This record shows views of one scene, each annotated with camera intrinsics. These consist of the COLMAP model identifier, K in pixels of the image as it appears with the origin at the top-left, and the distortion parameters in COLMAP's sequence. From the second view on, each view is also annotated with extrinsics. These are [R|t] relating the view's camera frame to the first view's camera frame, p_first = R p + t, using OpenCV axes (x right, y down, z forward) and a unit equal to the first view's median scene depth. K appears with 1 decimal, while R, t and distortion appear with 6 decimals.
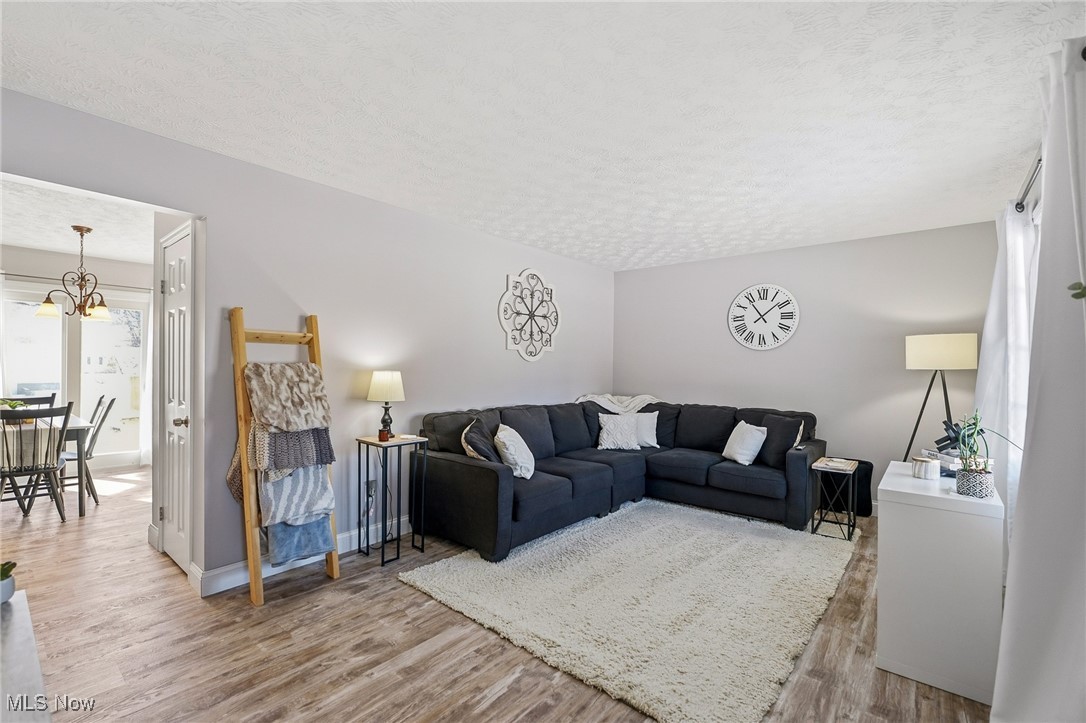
lens RADIAL K [[452.0, 0, 518.0], [0, 452.0, 368.7], [0, 0, 1]] dist [-0.000582, 0.000300]
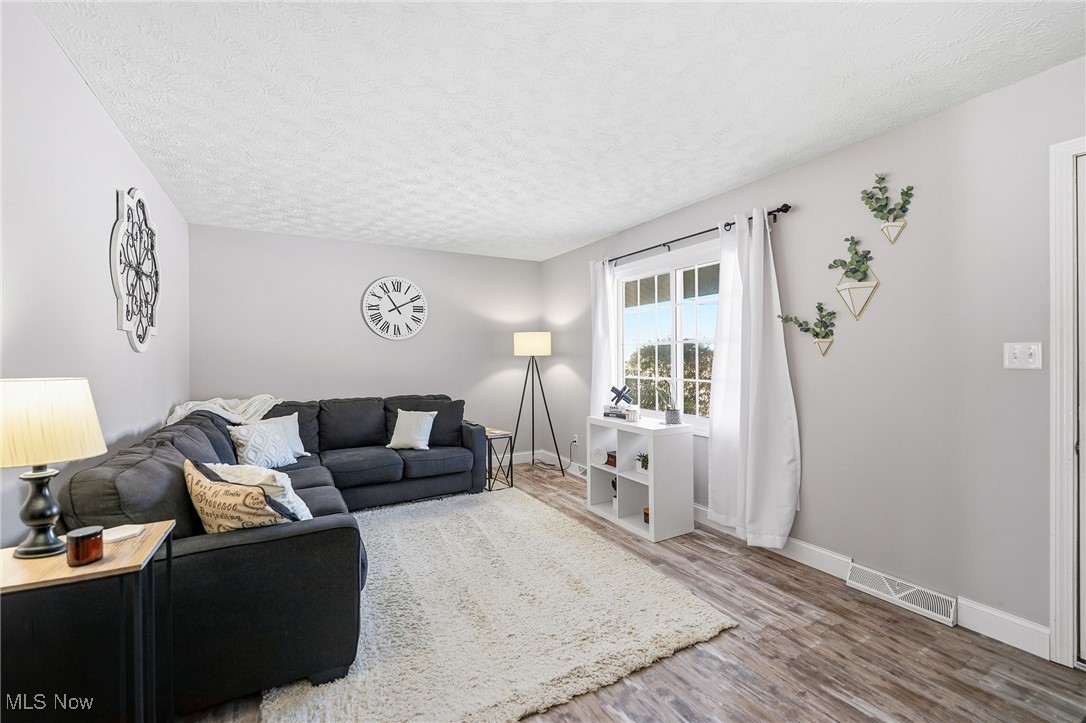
lens RADIAL K [[452.0, 0, 548.9], [0, 452.0, 360.4], [0, 0, 1]] dist [-0.000582, 0.000300]
pose [[0.345509, -0.023190, 0.938129, -0.394392], [0.018322, 0.999671, 0.017964, -0.008048], [-0.938237, 0.010982, 0.345820, 0.384602]]
